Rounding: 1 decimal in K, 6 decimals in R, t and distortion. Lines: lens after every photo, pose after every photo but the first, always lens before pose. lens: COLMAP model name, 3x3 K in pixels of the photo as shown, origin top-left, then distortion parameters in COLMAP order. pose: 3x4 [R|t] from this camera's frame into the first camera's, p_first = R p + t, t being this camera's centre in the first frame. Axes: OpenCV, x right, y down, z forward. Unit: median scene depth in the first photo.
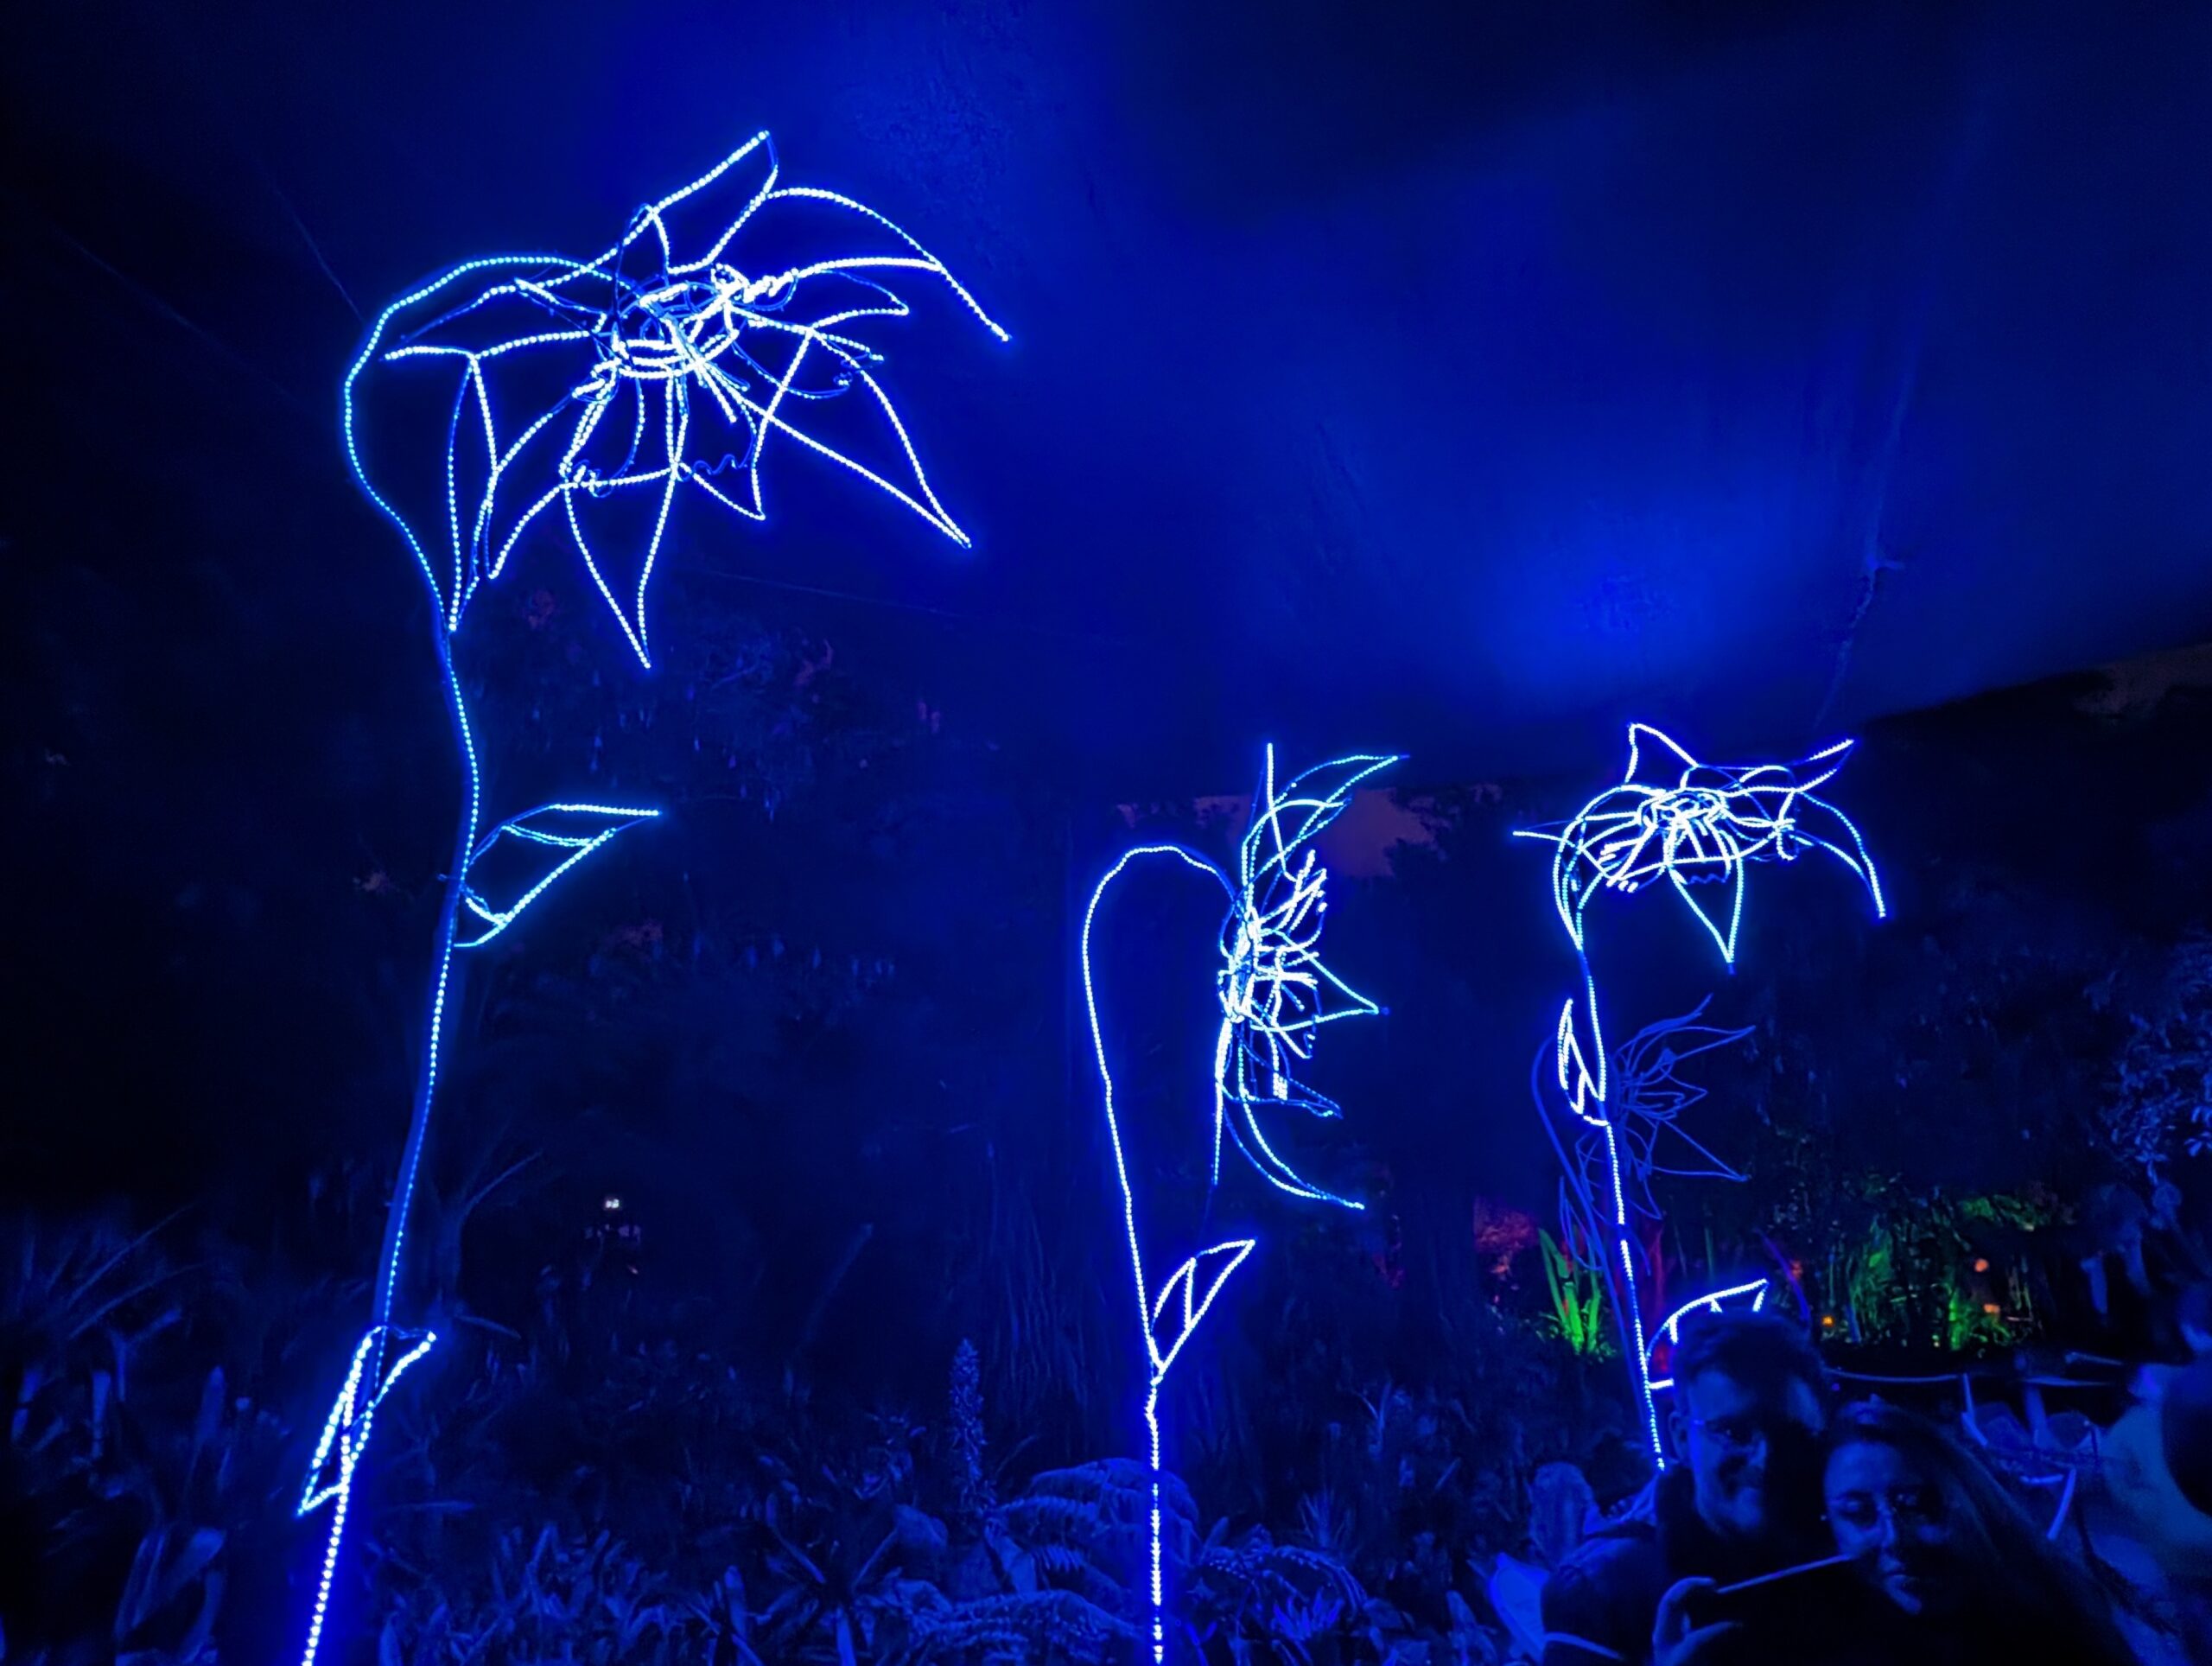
lens RADIAL K [[1299.3, 0, 1094.3], [0, 1299.3, 850.3], [0, 0, 1]] dist [0.001531, 0.001484]
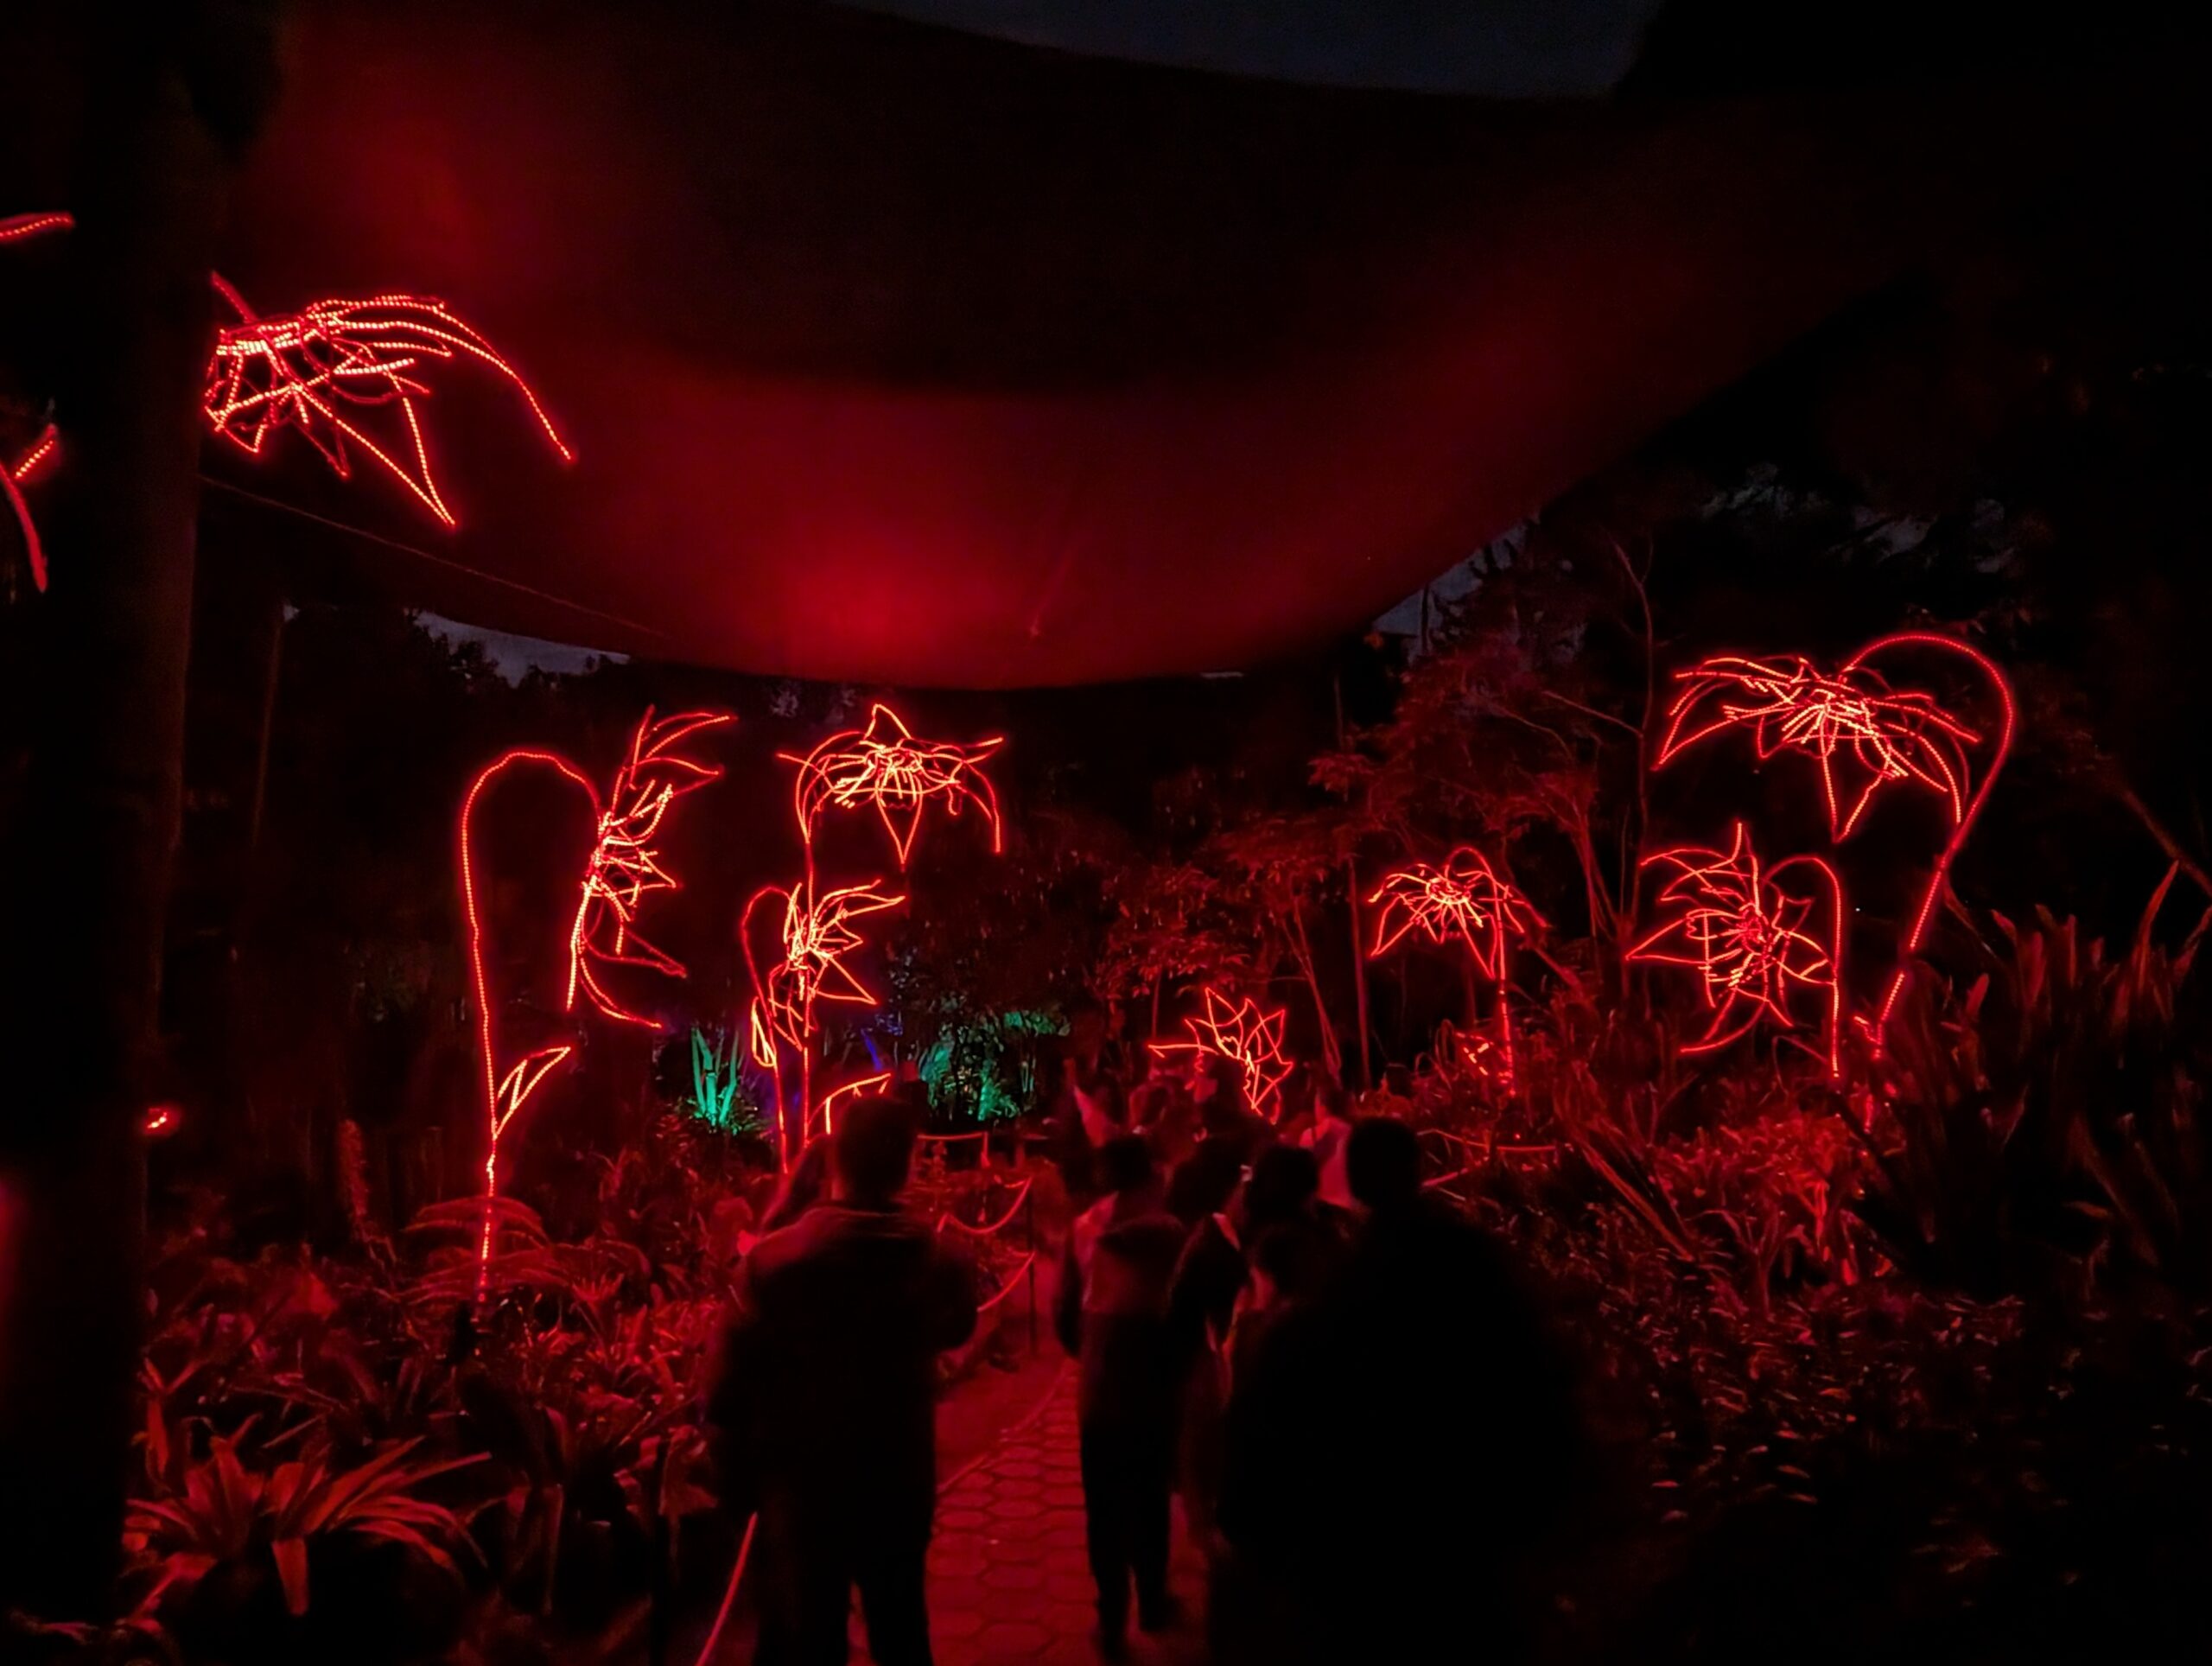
lens RADIAL K [[1299.3, 0, 1094.3], [0, 1299.3, 850.3], [0, 0, 1]] dist [0.001531, 0.001484]
pose [[0.800610, 0.102332, 0.590383, -0.206958], [-0.190836, 0.977547, 0.089350, -0.102885], [-0.567984, -0.184201, 0.802162, -0.295648]]
